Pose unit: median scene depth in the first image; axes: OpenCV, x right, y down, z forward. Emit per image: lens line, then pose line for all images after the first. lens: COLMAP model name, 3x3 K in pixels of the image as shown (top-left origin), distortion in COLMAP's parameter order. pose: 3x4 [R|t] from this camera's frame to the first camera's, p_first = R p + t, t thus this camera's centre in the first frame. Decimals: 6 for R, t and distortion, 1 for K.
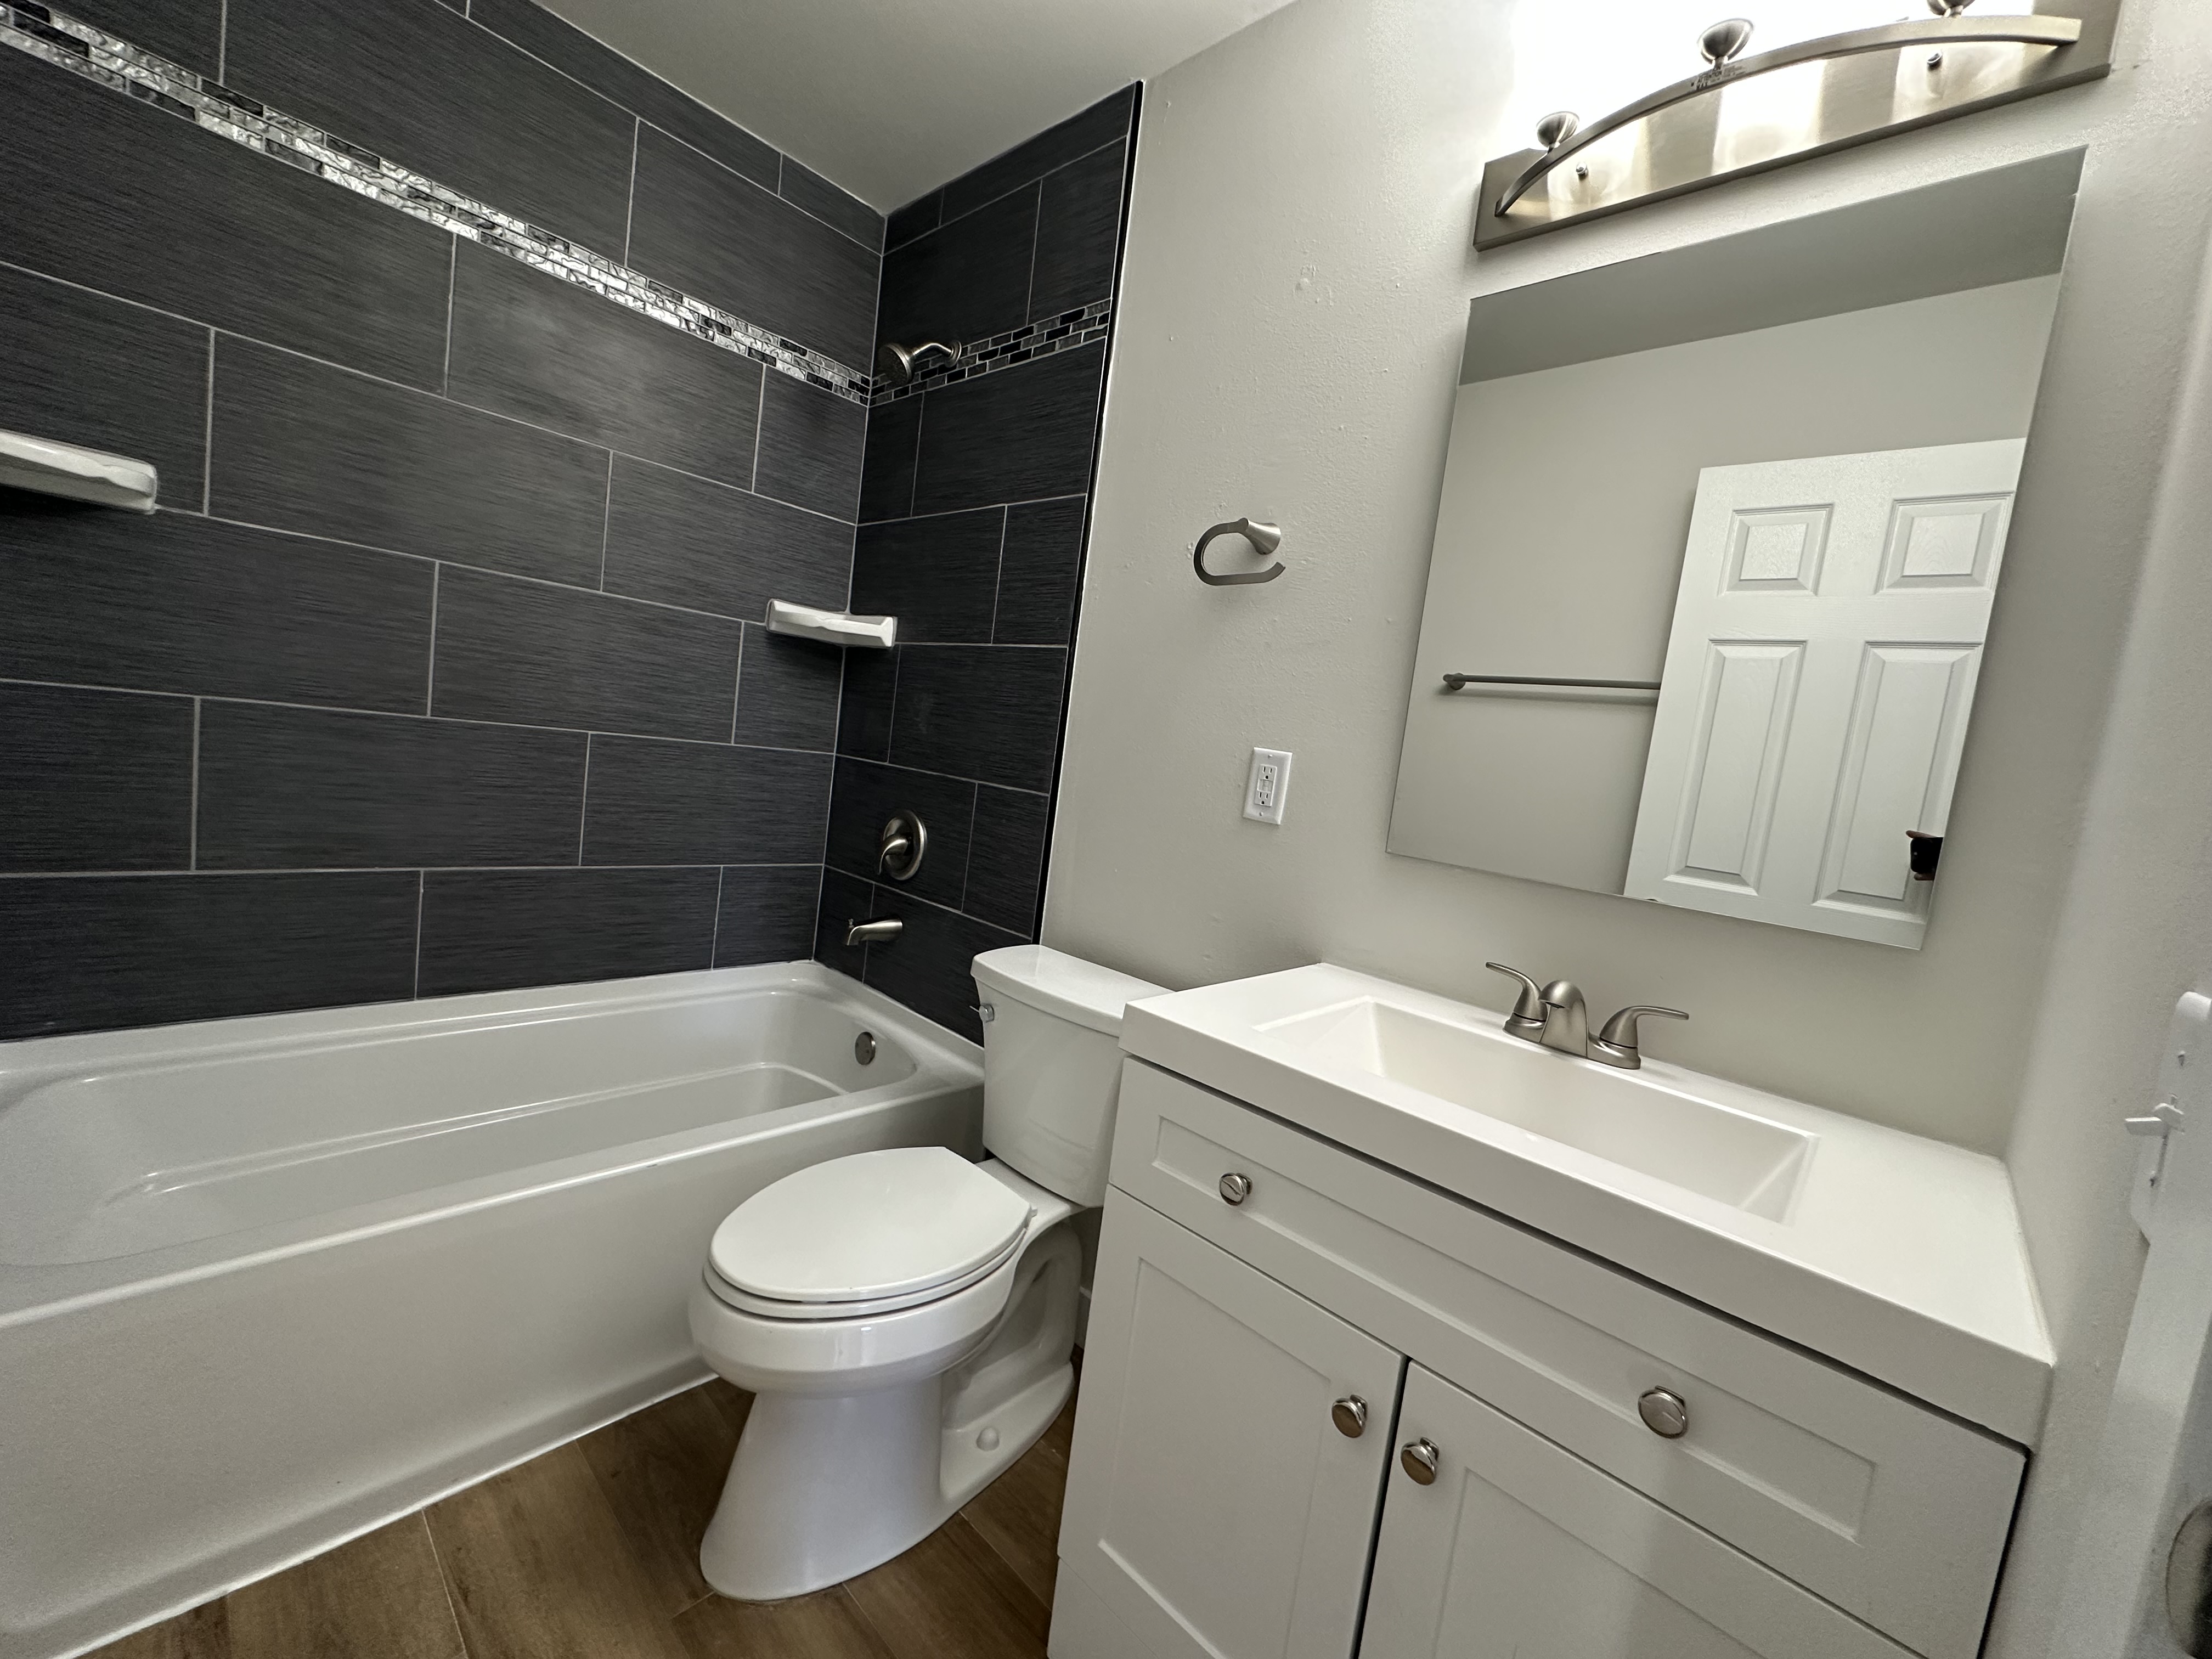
lens RADIAL K [[886.2, 0, 1103.7], [0, 886.2, 826.0], [0, 0, 1]] dist [-0.002586, 0.000679]
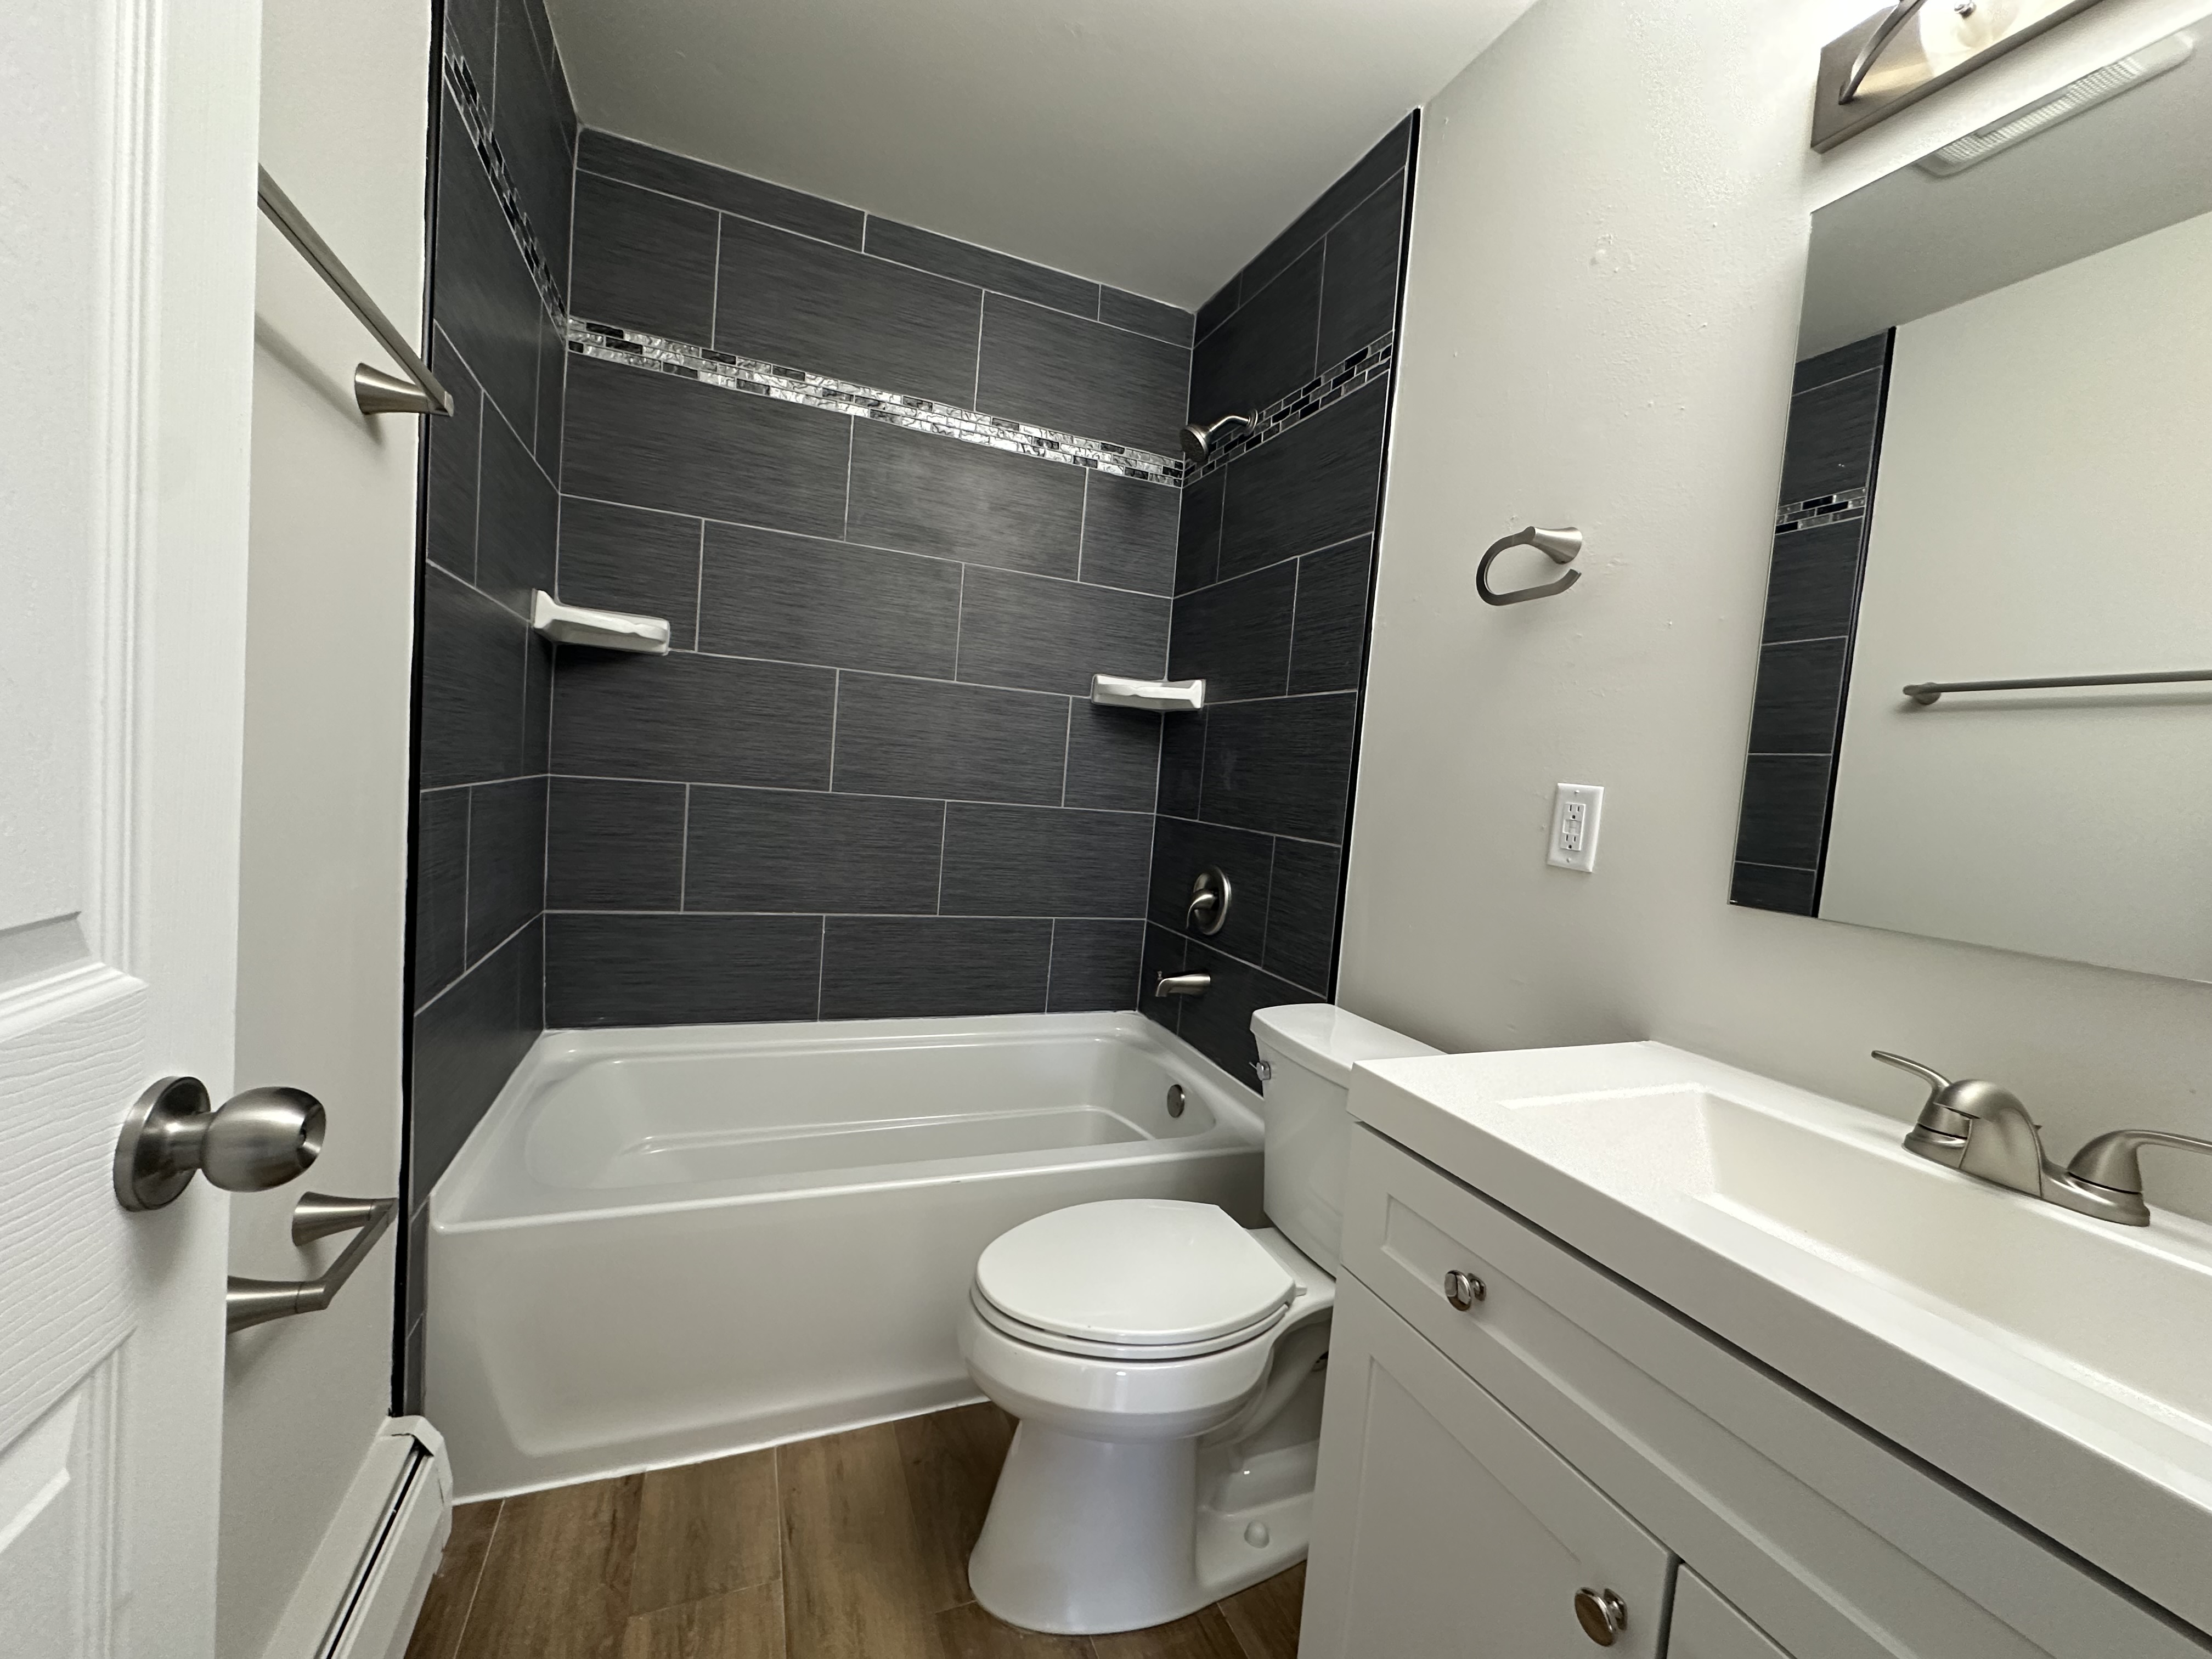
lens RADIAL K [[886.2, 0, 1103.7], [0, 886.2, 826.0], [0, 0, 1]] dist [-0.002586, 0.000679]
pose [[0.908061, -0.027637, -0.417924, 0.111400], [-0.004143, 0.997179, -0.074944, 0.016901], [0.418817, 0.069785, 0.905385, 0.031671]]
